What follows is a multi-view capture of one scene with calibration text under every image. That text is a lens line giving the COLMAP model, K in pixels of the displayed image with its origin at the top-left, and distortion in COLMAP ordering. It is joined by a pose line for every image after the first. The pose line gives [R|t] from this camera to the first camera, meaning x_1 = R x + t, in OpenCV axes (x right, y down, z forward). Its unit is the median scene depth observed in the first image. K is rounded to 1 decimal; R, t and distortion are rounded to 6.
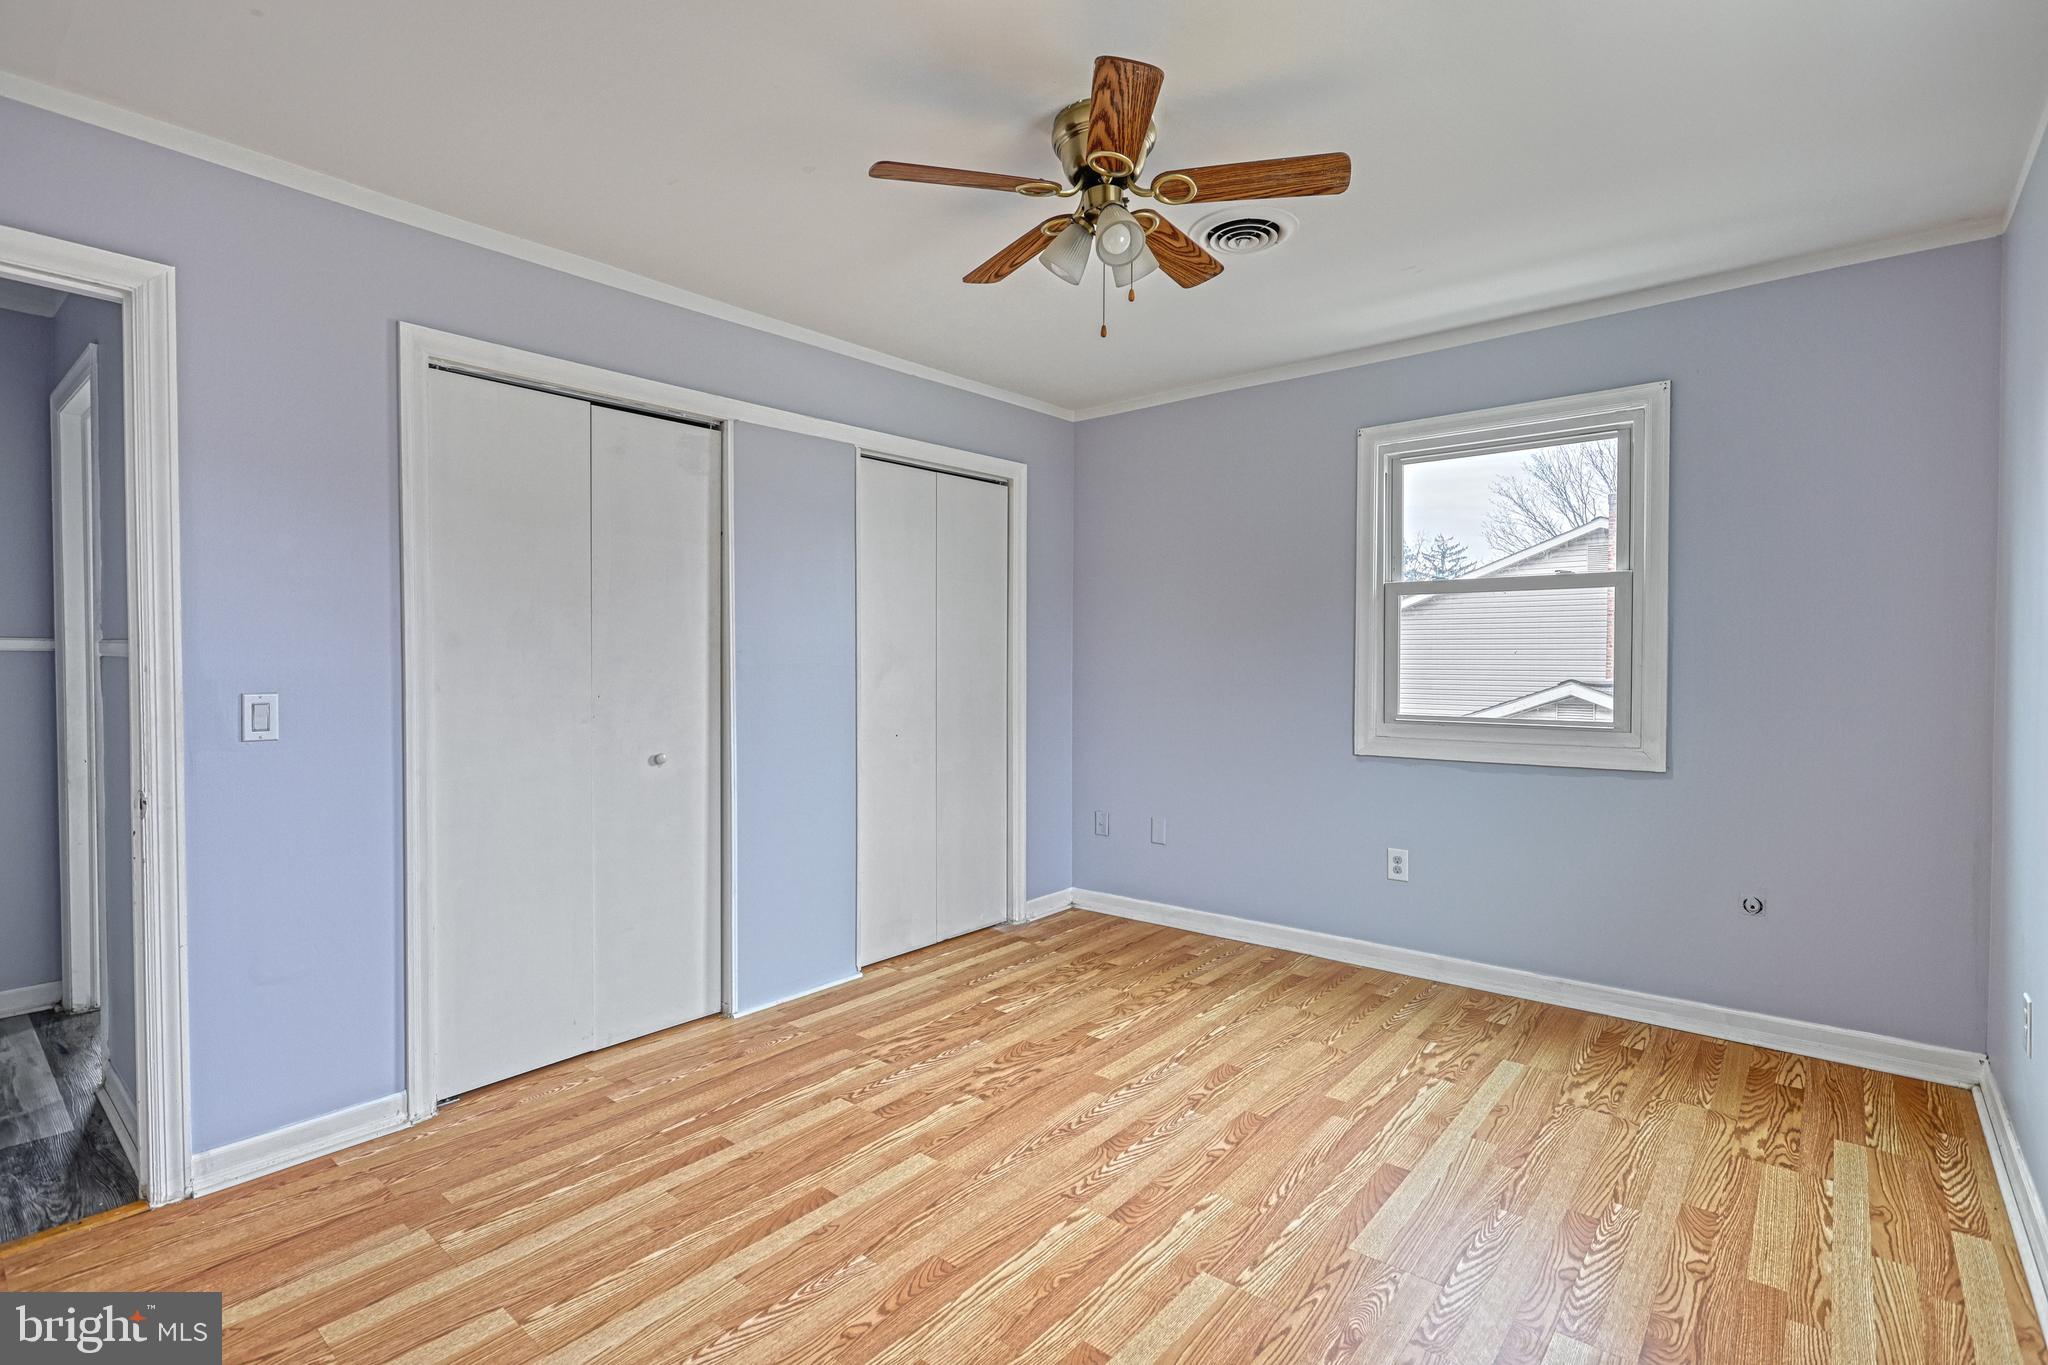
lens RADIAL K [[969.9, 0, 1023.7], [0, 969.9, 672.2], [0, 0, 1]] dist [-0.004232, 0.000345]
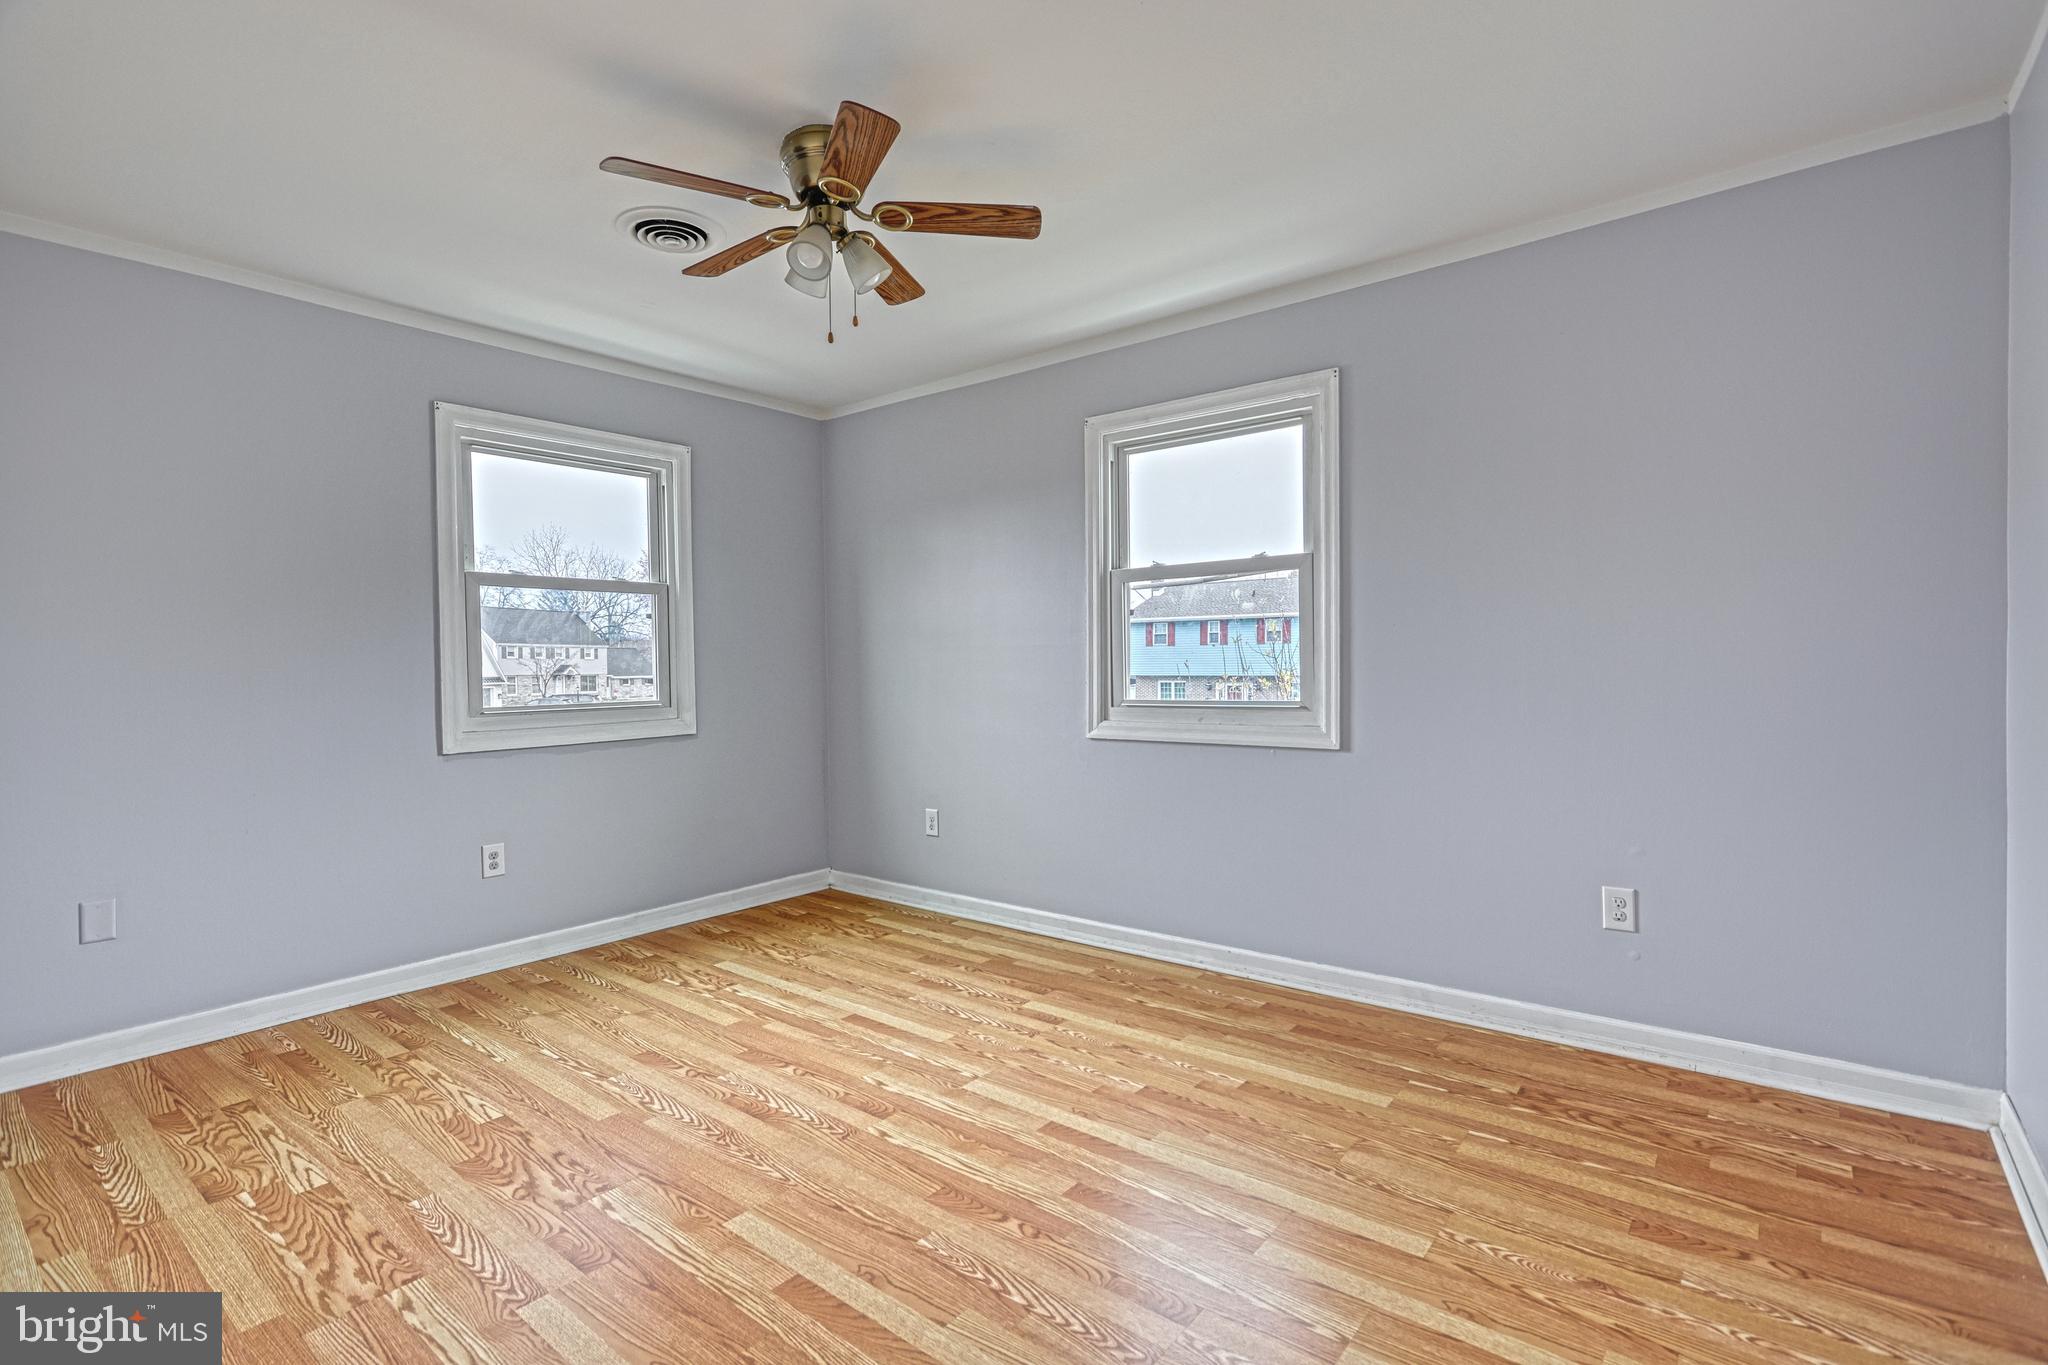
lens RADIAL K [[969.9, 0, 1023.1], [0, 969.9, 680.8], [0, 0, 1]] dist [-0.004232, 0.000345]
pose [[-0.026628, -0.019009, 0.999465, -0.714117], [0.028529, 0.999397, 0.019767, 0.014815], [-0.999238, 0.029040, -0.026070, 0.570749]]
